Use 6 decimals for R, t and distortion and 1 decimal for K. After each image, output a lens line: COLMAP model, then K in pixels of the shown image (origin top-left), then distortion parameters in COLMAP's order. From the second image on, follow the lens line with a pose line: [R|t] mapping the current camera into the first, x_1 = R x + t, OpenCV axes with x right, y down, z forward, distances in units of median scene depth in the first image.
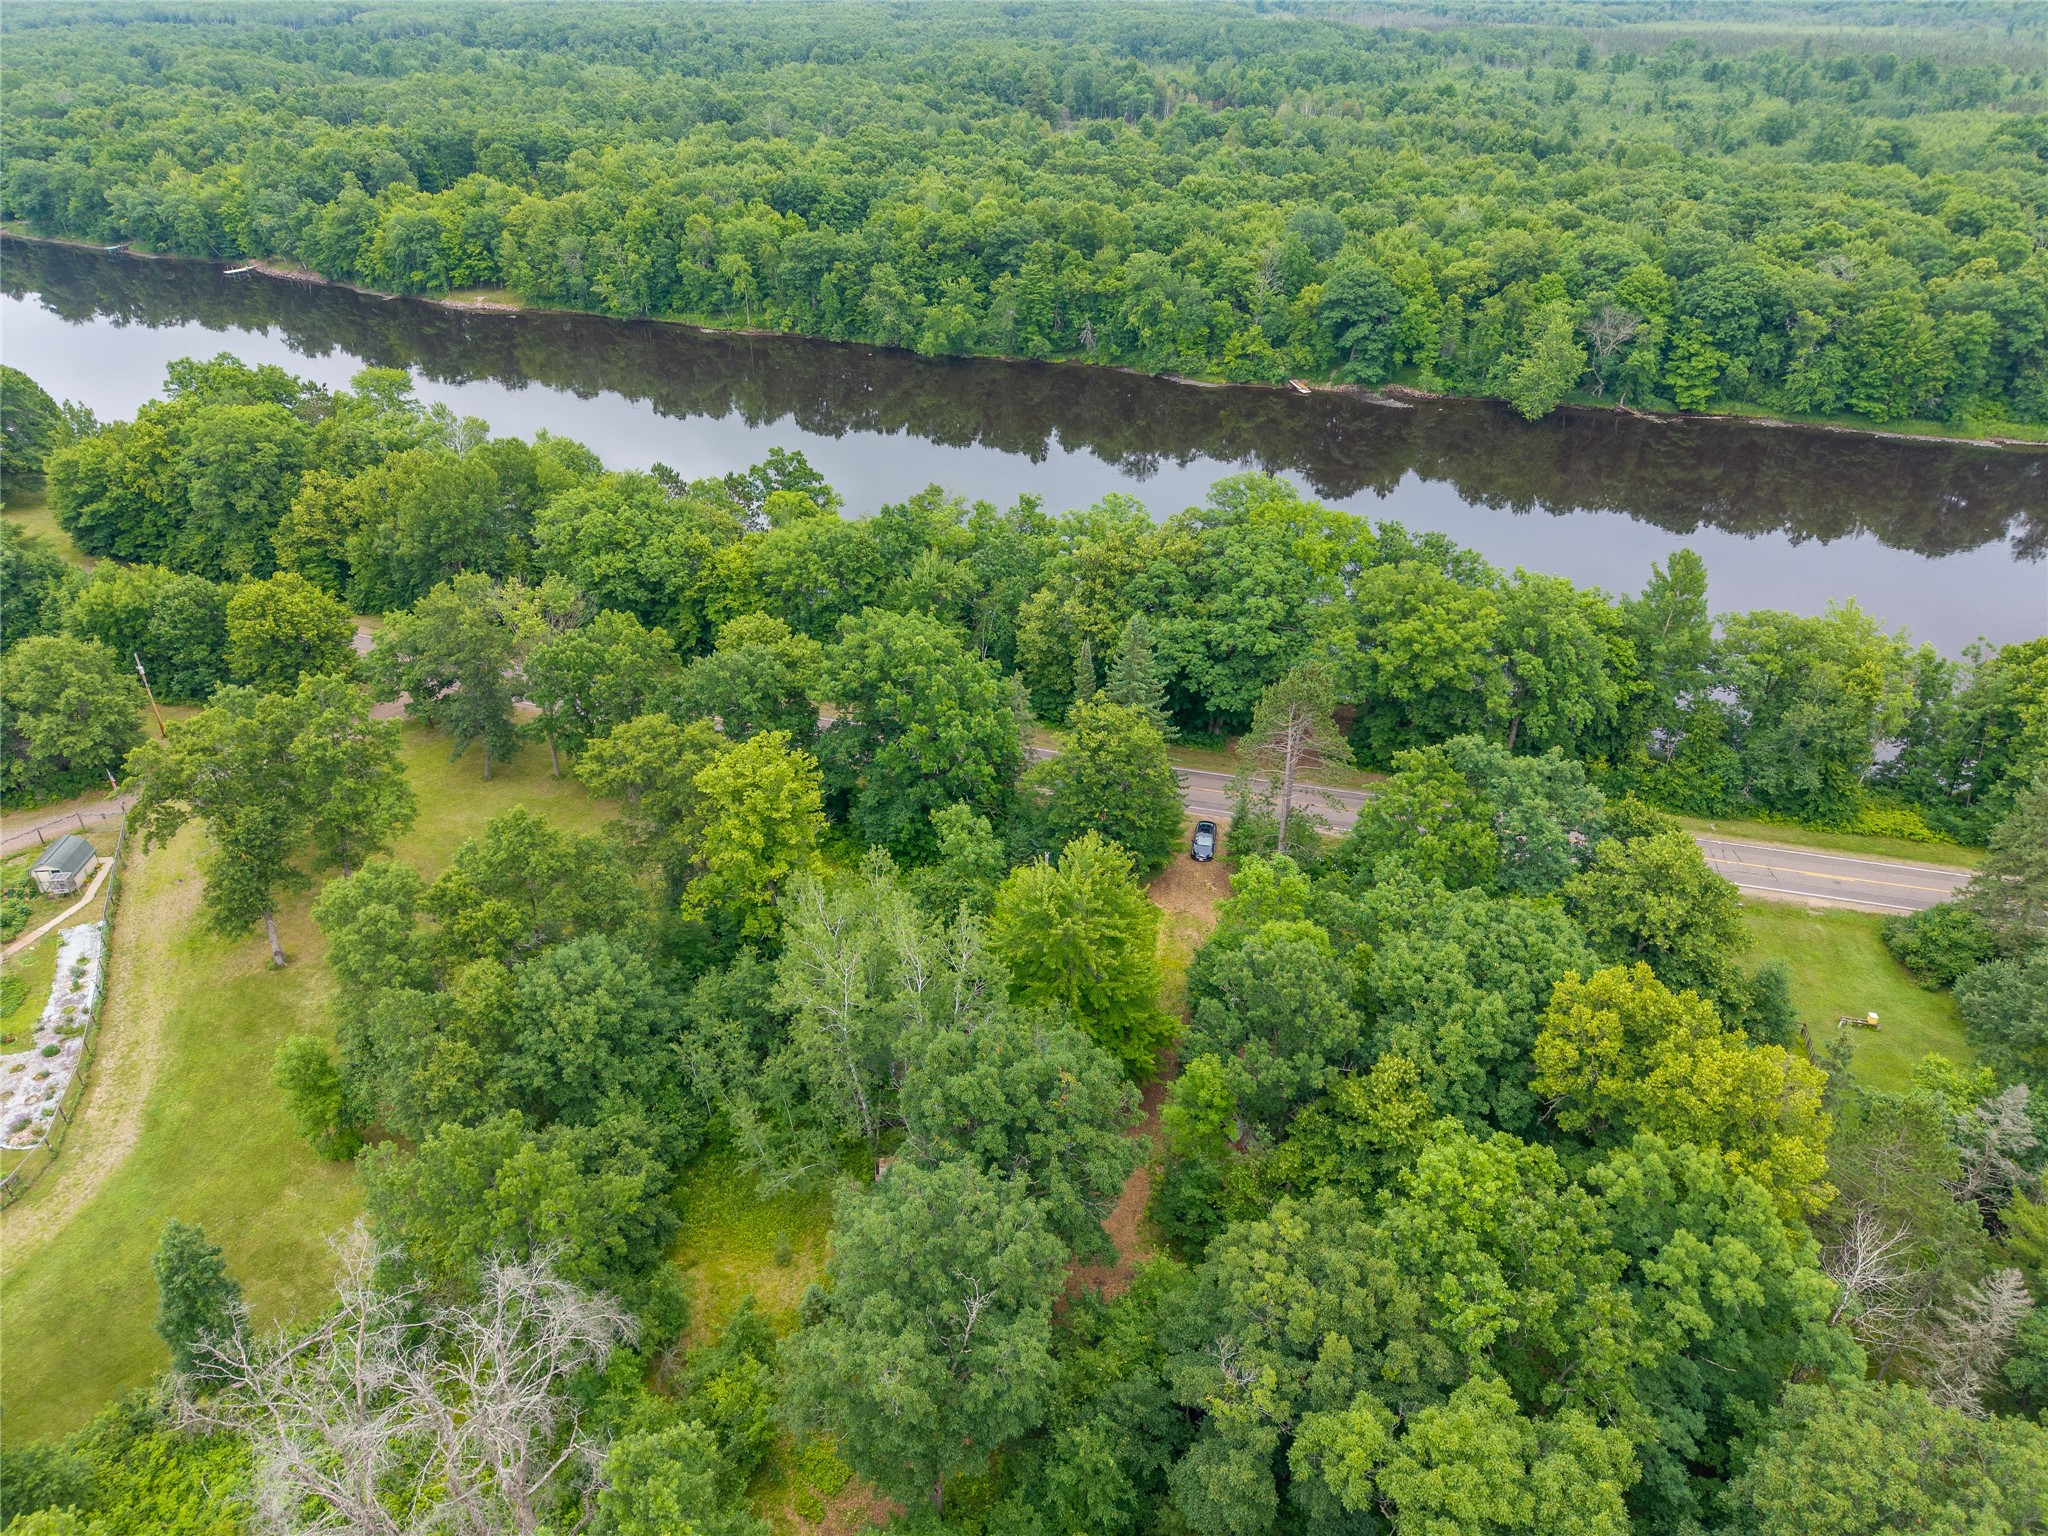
lens RADIAL K [[1393.6, 0, 1011.3], [0, 1393.6, 770.1], [0, 0, 1]] dist [0.031886, -0.029540]
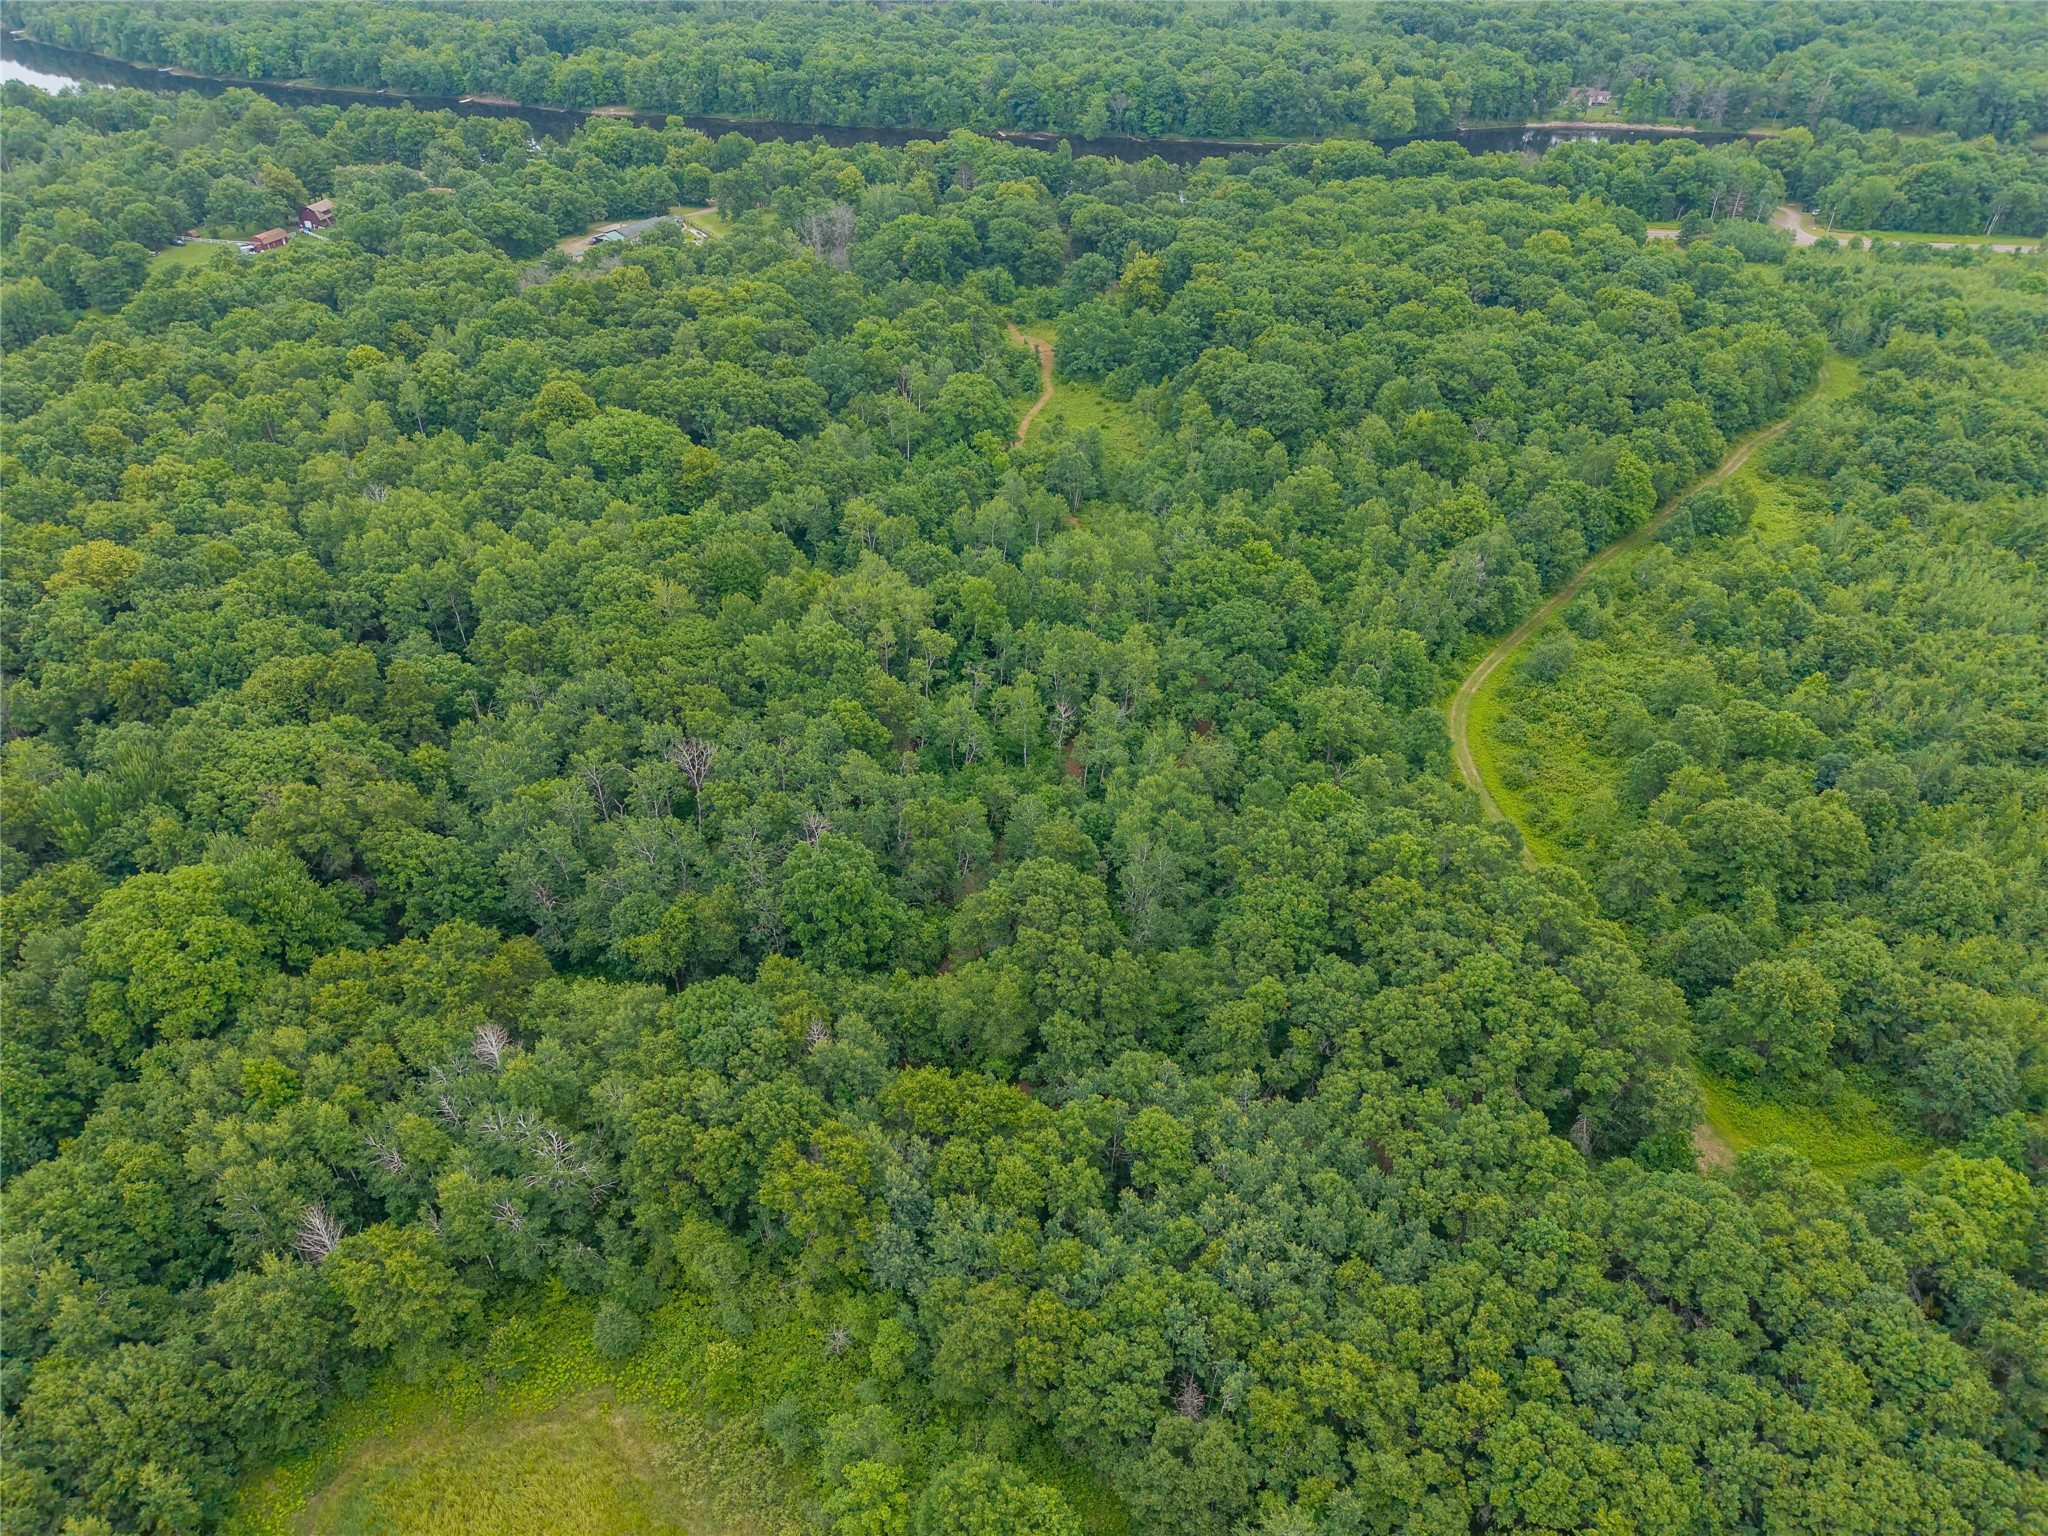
lens RADIAL K [[1393.6, 0, 1017.3], [0, 1393.6, 766.7], [0, 0, 1]] dist [0.031886, -0.029540]
pose [[0.991736, -0.072565, 0.105802, -0.103888], [0.064095, 0.994621, 0.081369, 0.646331], [-0.111138, -0.073916, 0.991052, -1.542276]]
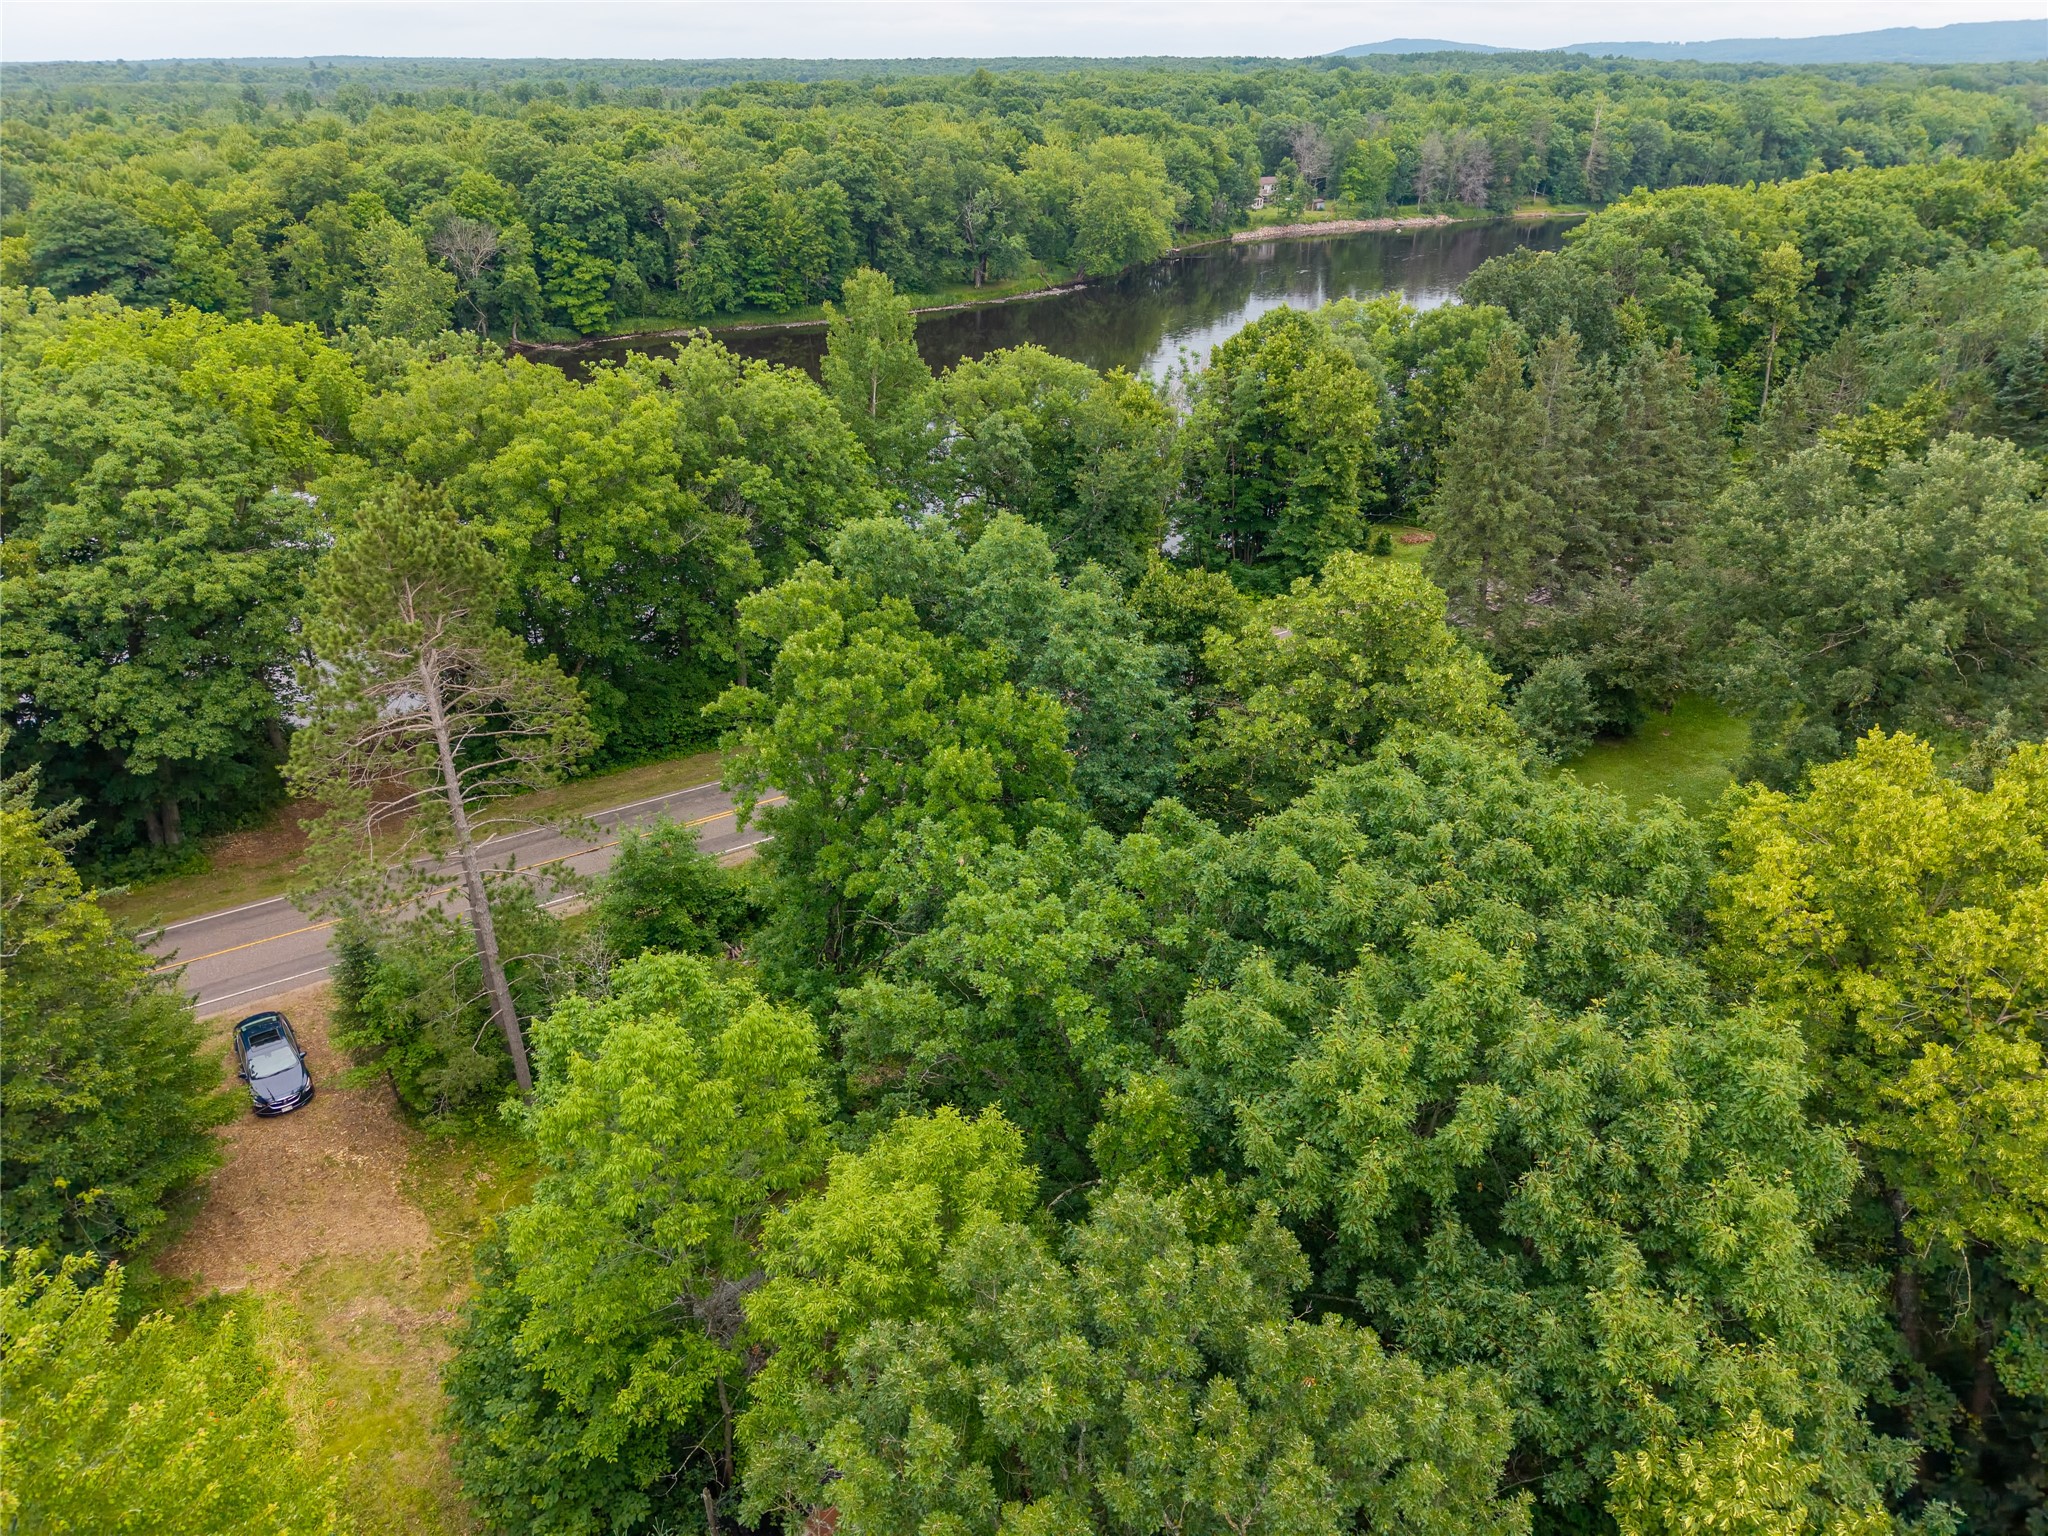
lens RADIAL K [[1393.6, 0, 1015.5], [0, 1393.6, 753.1], [0, 0, 1]] dist [0.031886, -0.029540]
pose [[0.678571, -0.333323, 0.654551, 0.024217], [0.383661, 0.920730, 0.071131, 0.010922], [-0.626375, 0.202859, 0.752664, 0.266975]]
